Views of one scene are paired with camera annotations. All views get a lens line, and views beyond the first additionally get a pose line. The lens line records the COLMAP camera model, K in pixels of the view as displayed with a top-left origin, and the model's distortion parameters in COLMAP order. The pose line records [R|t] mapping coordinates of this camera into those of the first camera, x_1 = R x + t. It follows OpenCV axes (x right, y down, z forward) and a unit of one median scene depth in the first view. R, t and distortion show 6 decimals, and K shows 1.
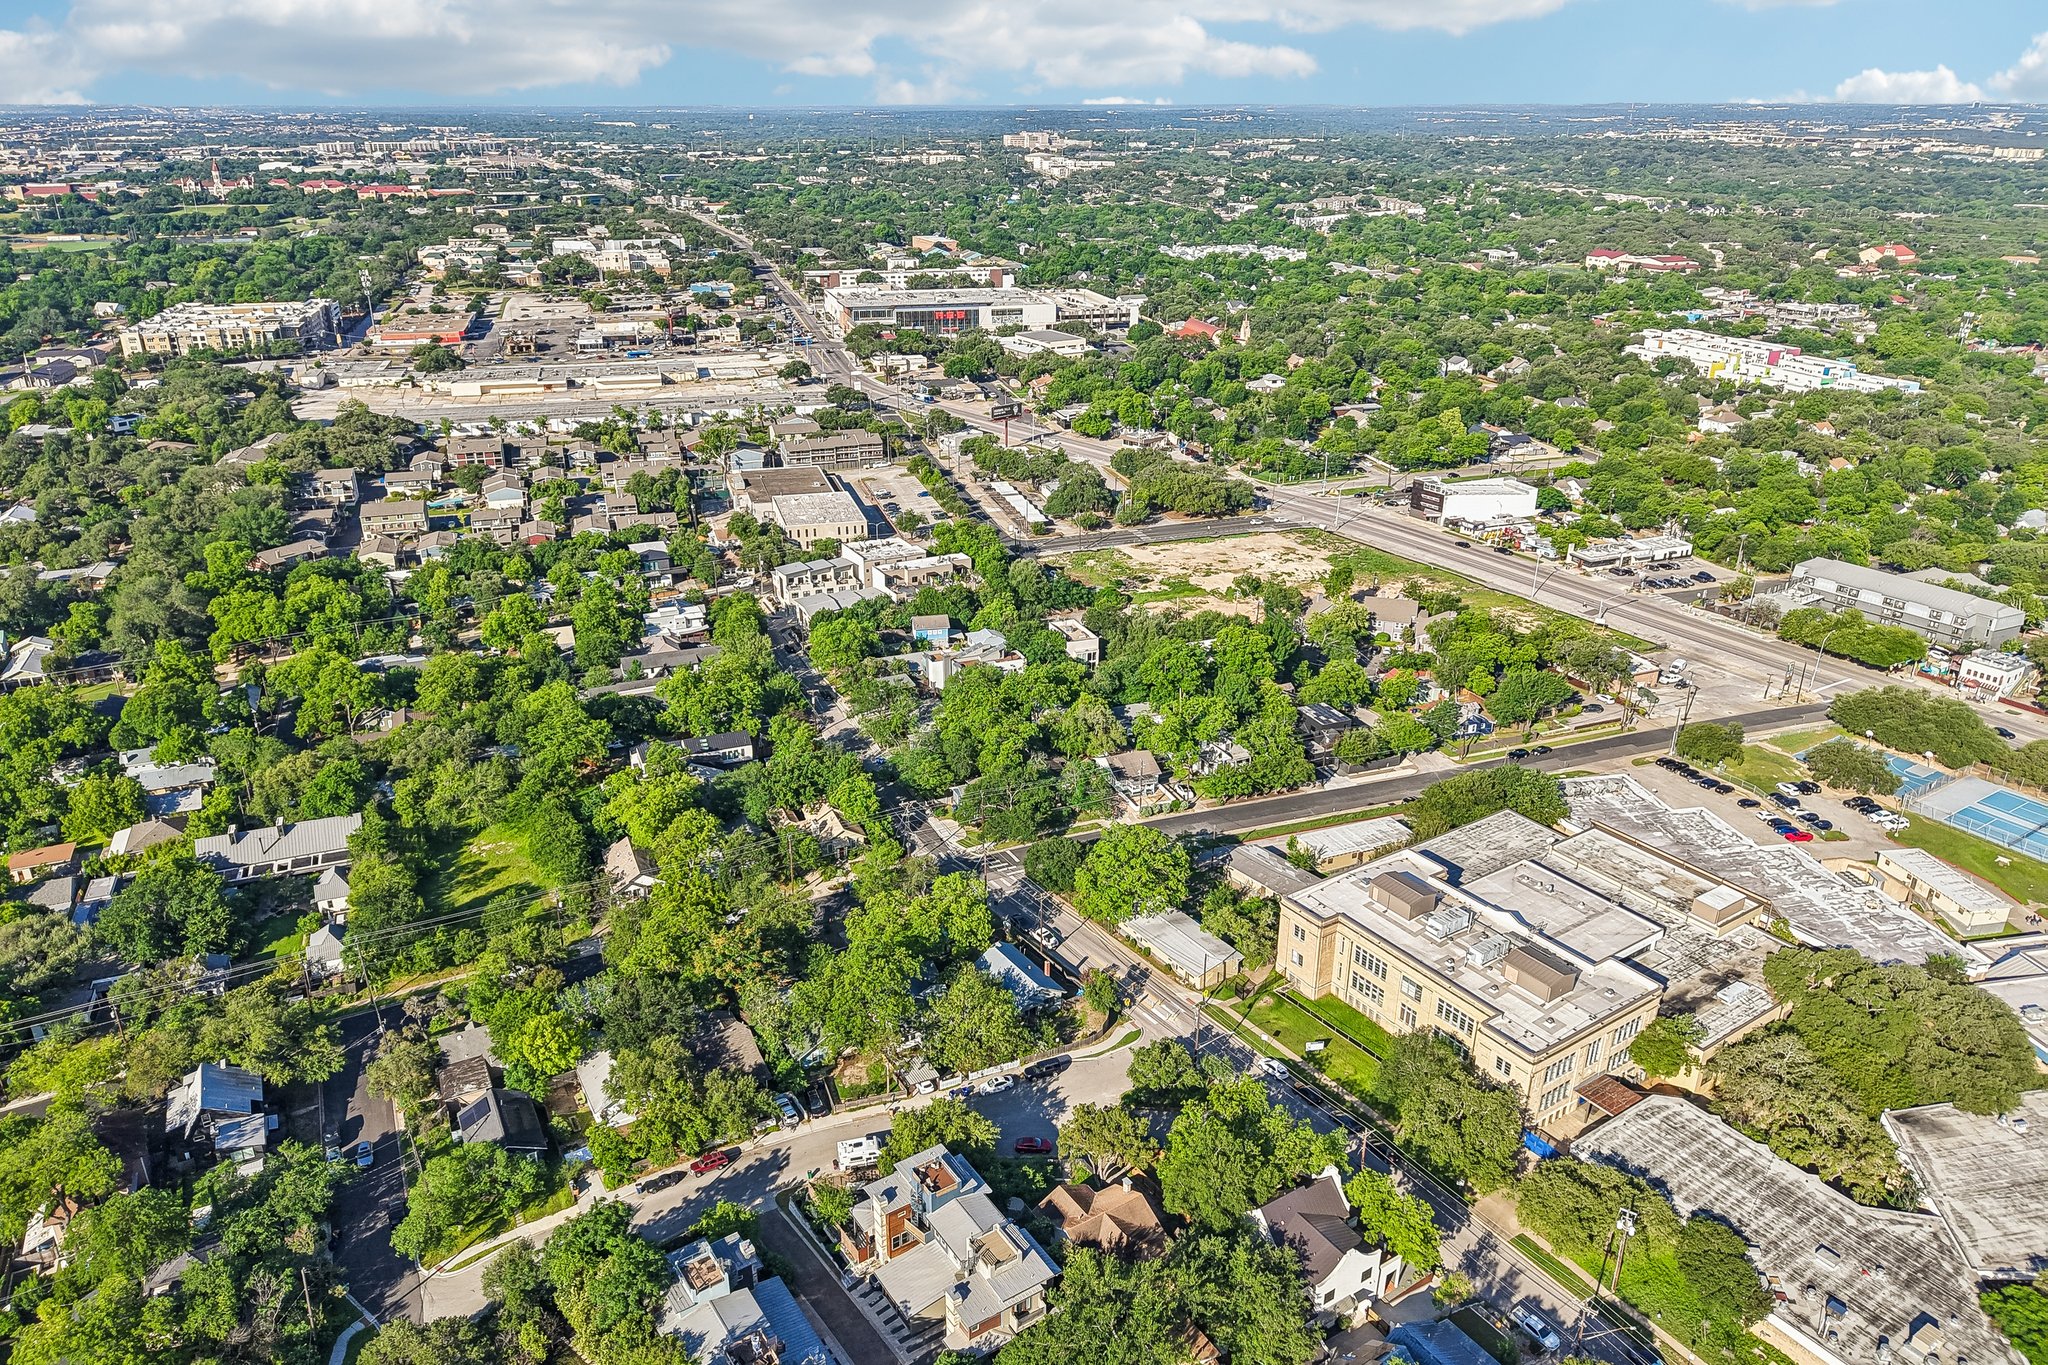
lens RADIAL K [[1359.9, 0, 1016.7], [0, 1359.9, 824.0], [0, 0, 1]] dist [0.058744, -0.062027]
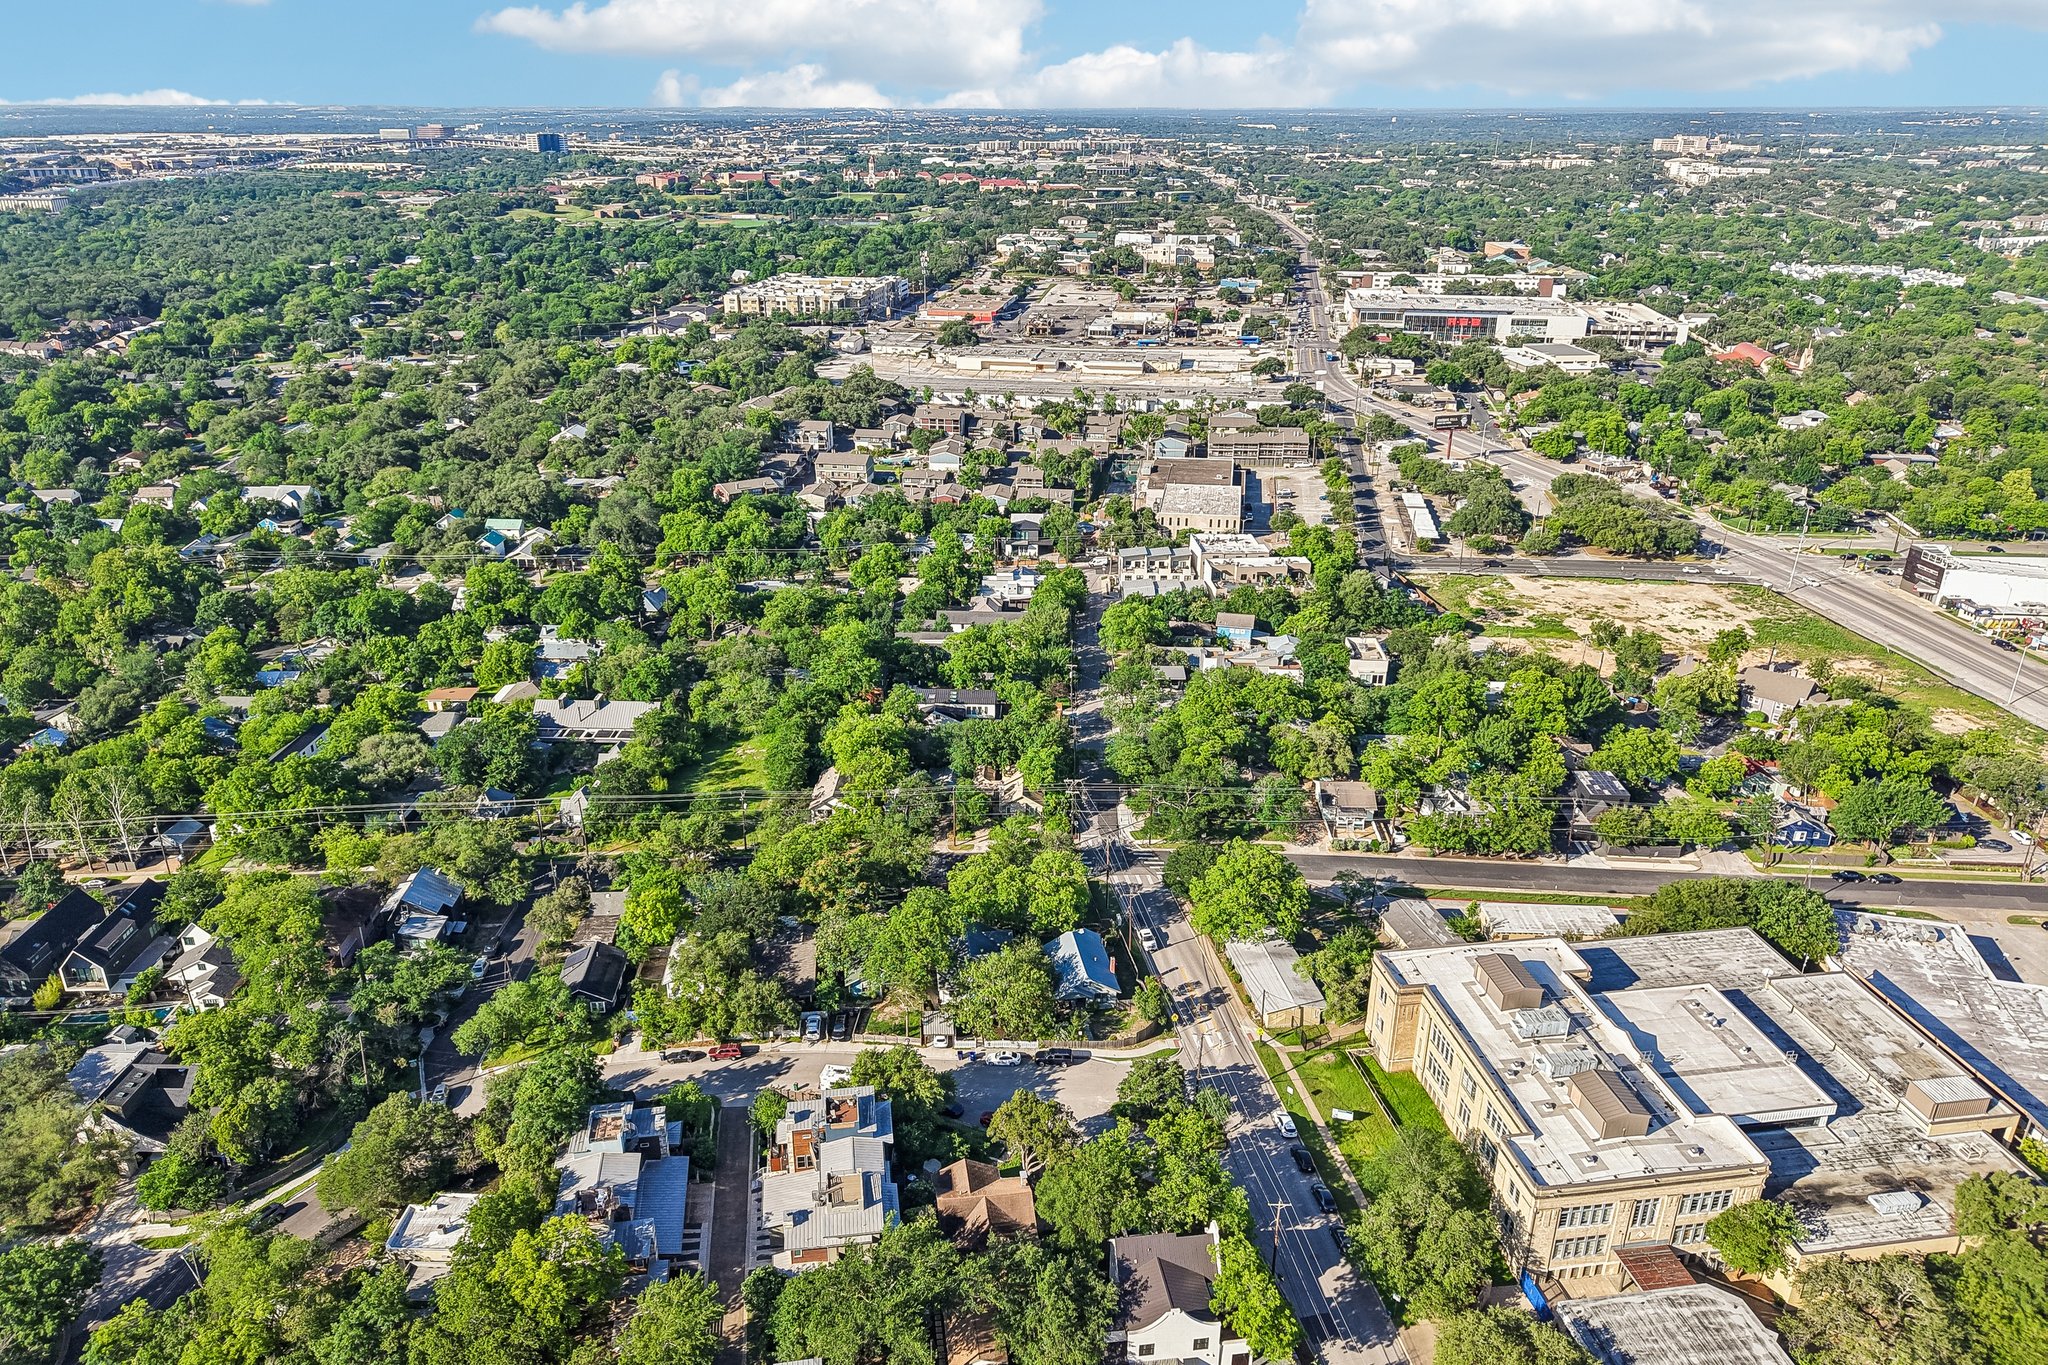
lens RADIAL K [[1359.9, 0, 1016.7], [0, 1359.9, 824.0], [0, 0, 1]] dist [0.058744, -0.062027]
pose [[0.901335, 0.203209, -0.382494, 0.159841], [-0.204656, 0.978120, 0.037385, -0.007743], [0.381722, 0.044584, 0.923201, 0.034067]]
